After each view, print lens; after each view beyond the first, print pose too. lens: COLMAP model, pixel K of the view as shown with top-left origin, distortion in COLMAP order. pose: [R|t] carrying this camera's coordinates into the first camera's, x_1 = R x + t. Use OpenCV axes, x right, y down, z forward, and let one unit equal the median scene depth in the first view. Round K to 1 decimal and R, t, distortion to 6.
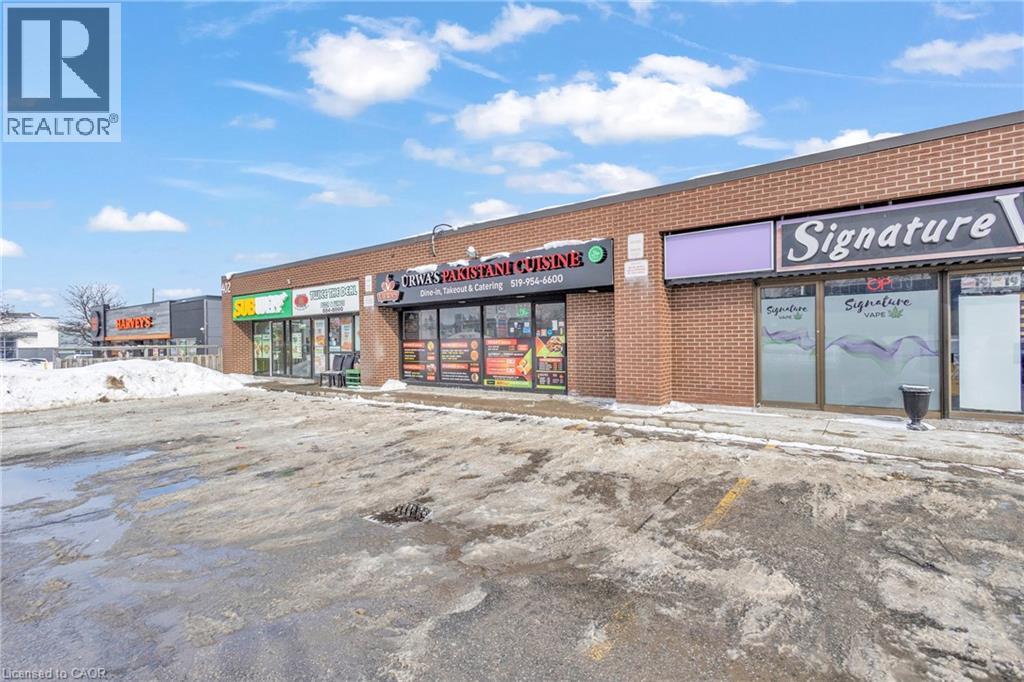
lens RADIAL K [[477.9, 0, 509.3], [0, 477.9, 337.3], [0, 0, 1]] dist [0.012315, -0.004029]
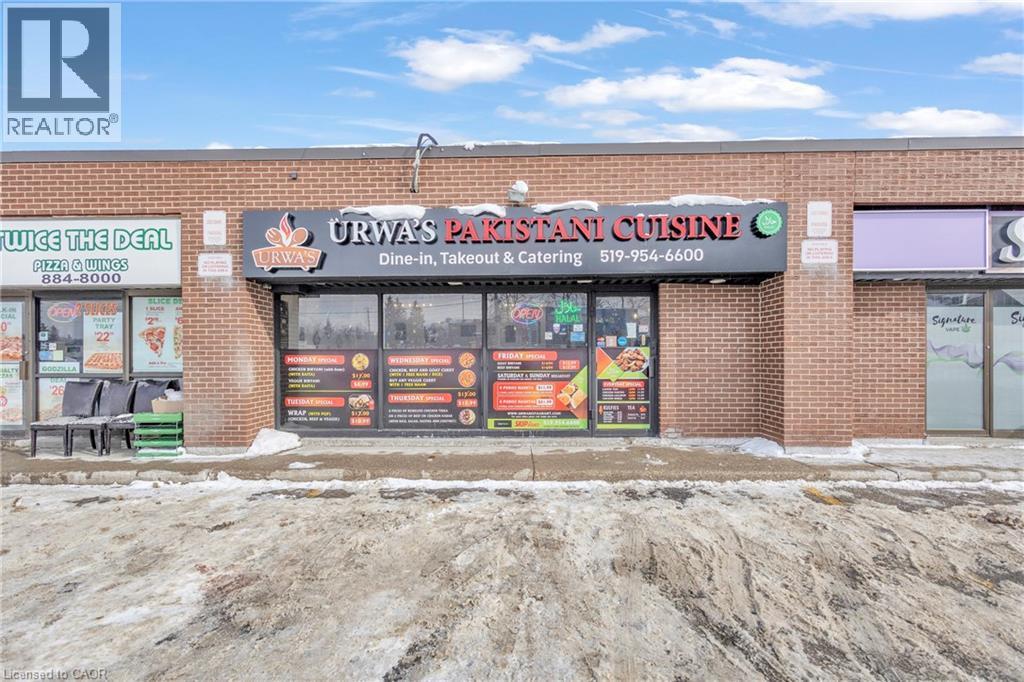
lens RADIAL K [[485.7, 0, 510.4], [0, 485.7, 358.1], [0, 0, 1]] dist [0.011434, -0.000671]
pose [[0.817290, 0.009310, 0.576152, -0.410791], [-0.012960, 0.999914, 0.002228, 0.012562], [-0.576081, -0.009288, 0.817340, 0.546837]]
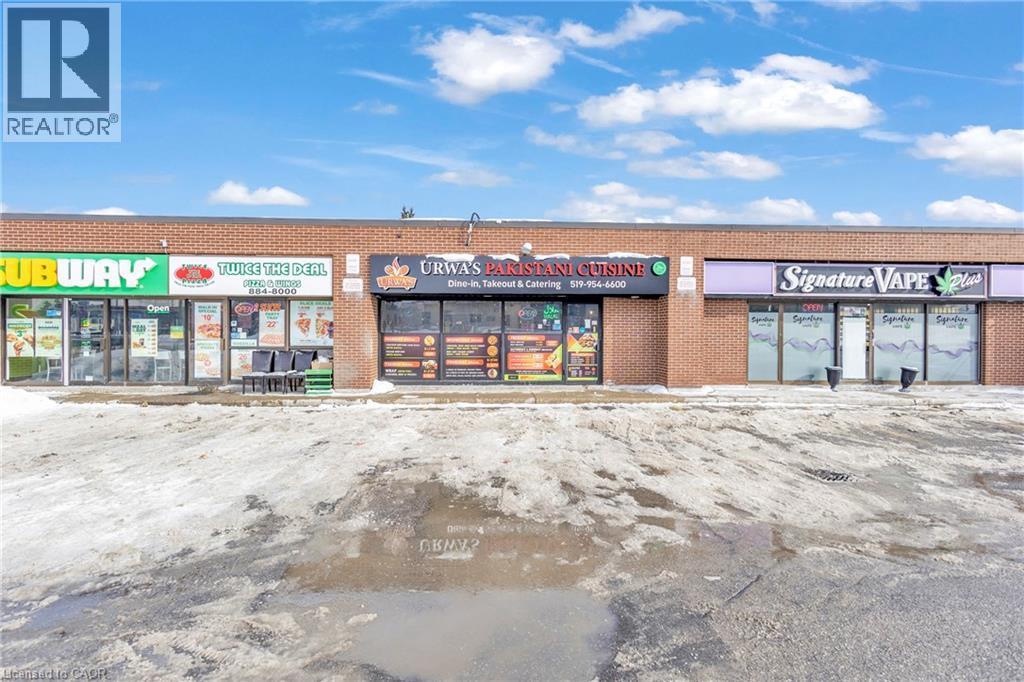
lens RADIAL K [[477.9, 0, 509.3], [0, 477.9, 337.3], [0, 0, 1]] dist [0.012315, -0.004029]
pose [[0.776102, 0.013927, 0.630453, -0.745619], [-0.020760, 0.999778, 0.003471, 0.006474], [-0.630265, -0.015782, 0.776219, 0.236973]]
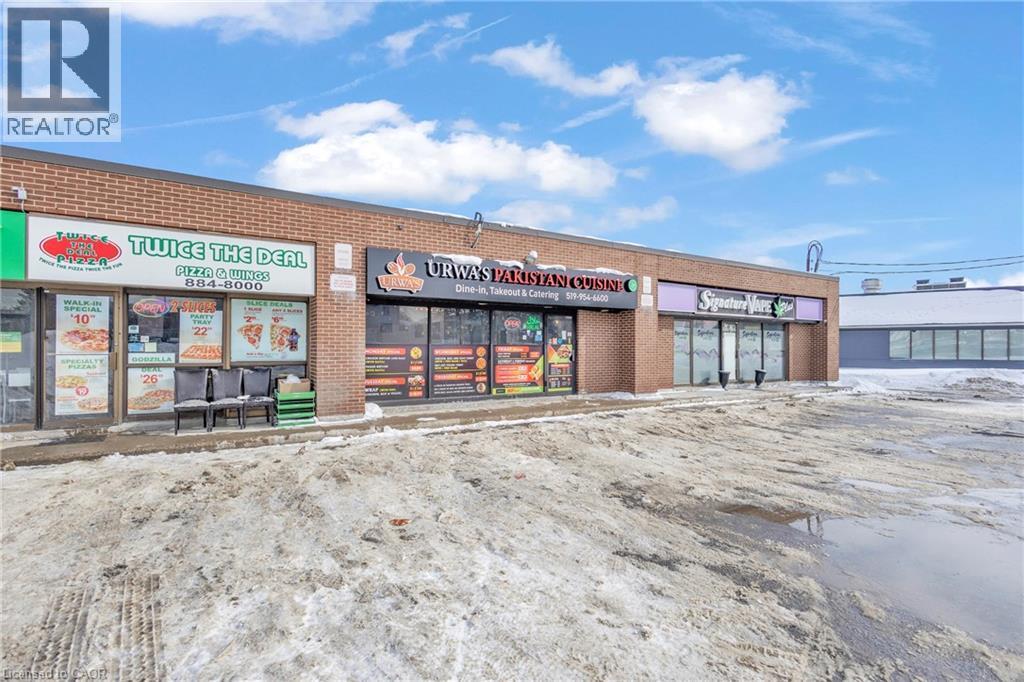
lens RADIAL K [[476.8, 0, 512.0], [0, 476.8, 341.0], [0, 0, 1]] dist [0.011896, -0.000569]
pose [[0.372800, 0.028241, 0.927482, -0.998301], [-0.015445, 0.999587, -0.024228, 0.018147], [-0.927783, -0.005293, 0.373082, 0.676537]]
